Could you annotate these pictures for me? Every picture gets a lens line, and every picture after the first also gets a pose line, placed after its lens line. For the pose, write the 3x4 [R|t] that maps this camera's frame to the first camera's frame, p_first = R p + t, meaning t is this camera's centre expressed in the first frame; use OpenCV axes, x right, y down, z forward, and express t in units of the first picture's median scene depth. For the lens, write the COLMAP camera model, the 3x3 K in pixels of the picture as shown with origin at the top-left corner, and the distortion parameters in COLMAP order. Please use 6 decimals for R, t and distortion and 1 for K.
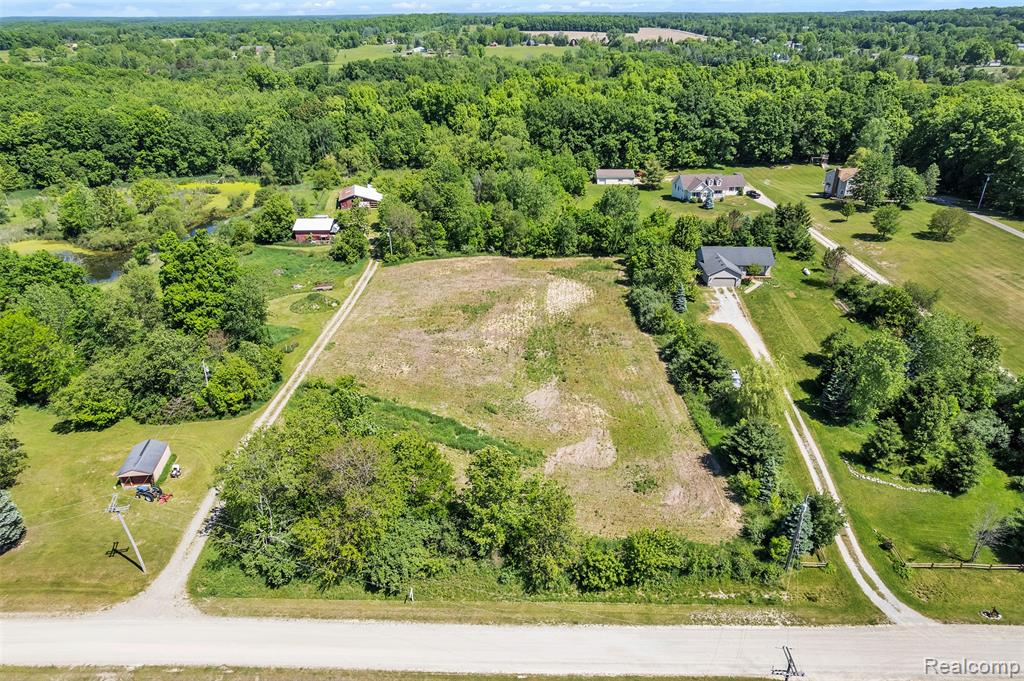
lens RADIAL K [[656.4, 0, 512.9], [0, 656.4, 342.2], [0, 0, 1]] dist [-0.078673, 0.073673]
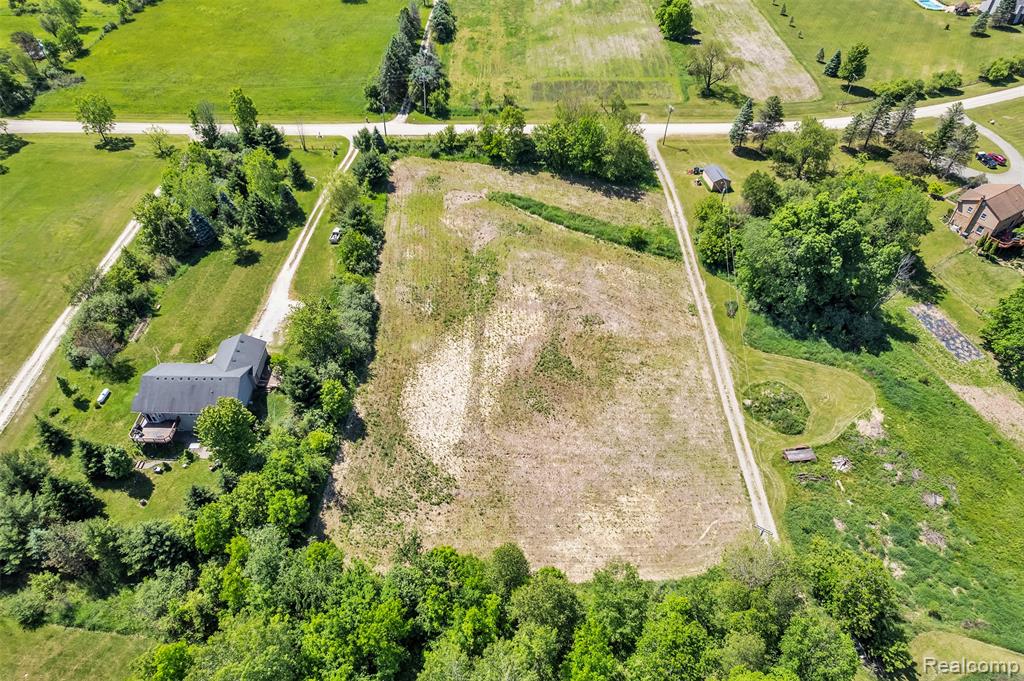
lens RADIAL K [[656.4, 0, 512.9], [0, 656.4, 342.2], [0, 0, 1]] dist [-0.078673, 0.073673]
pose [[-0.999670, 0.022893, -0.011630, 0.005239], [-0.003772, 0.317064, 0.948397, -0.655112], [0.025399, 0.948128, -0.316873, 0.960899]]
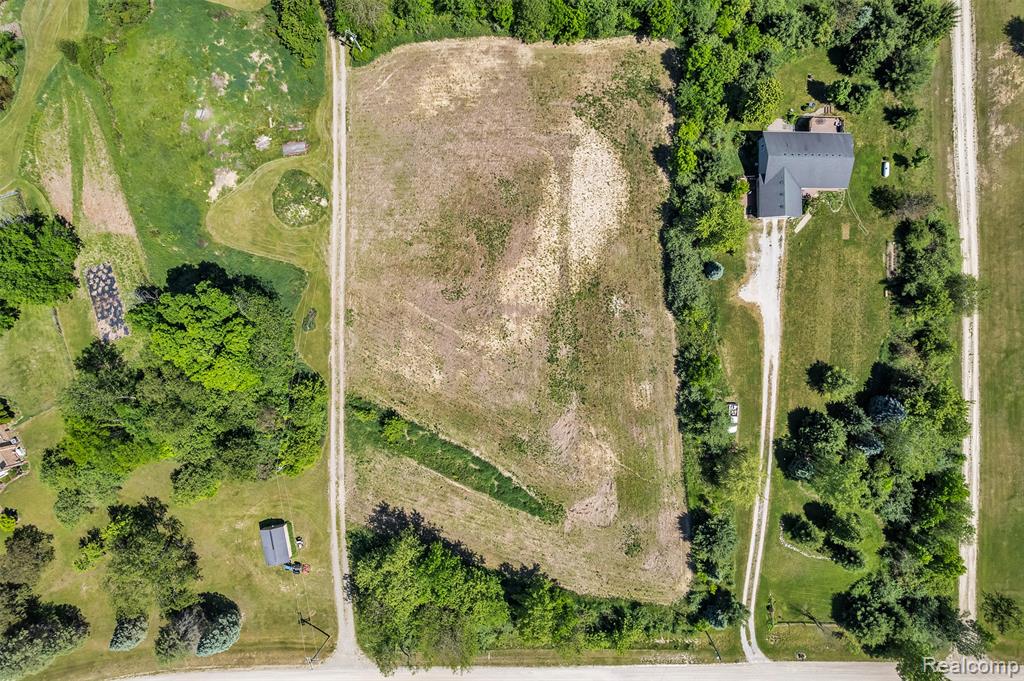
lens RADIAL K [[656.0, 0, 512.0], [0, 656.0, 340.5], [0, 0, 1]] dist [-0.066777, 0.055266]
pose [[0.999550, -0.029801, 0.003341, -0.027659], [0.010502, 0.452243, 0.891833, -0.608685], [-0.028089, -0.891396, 0.452353, 0.363553]]
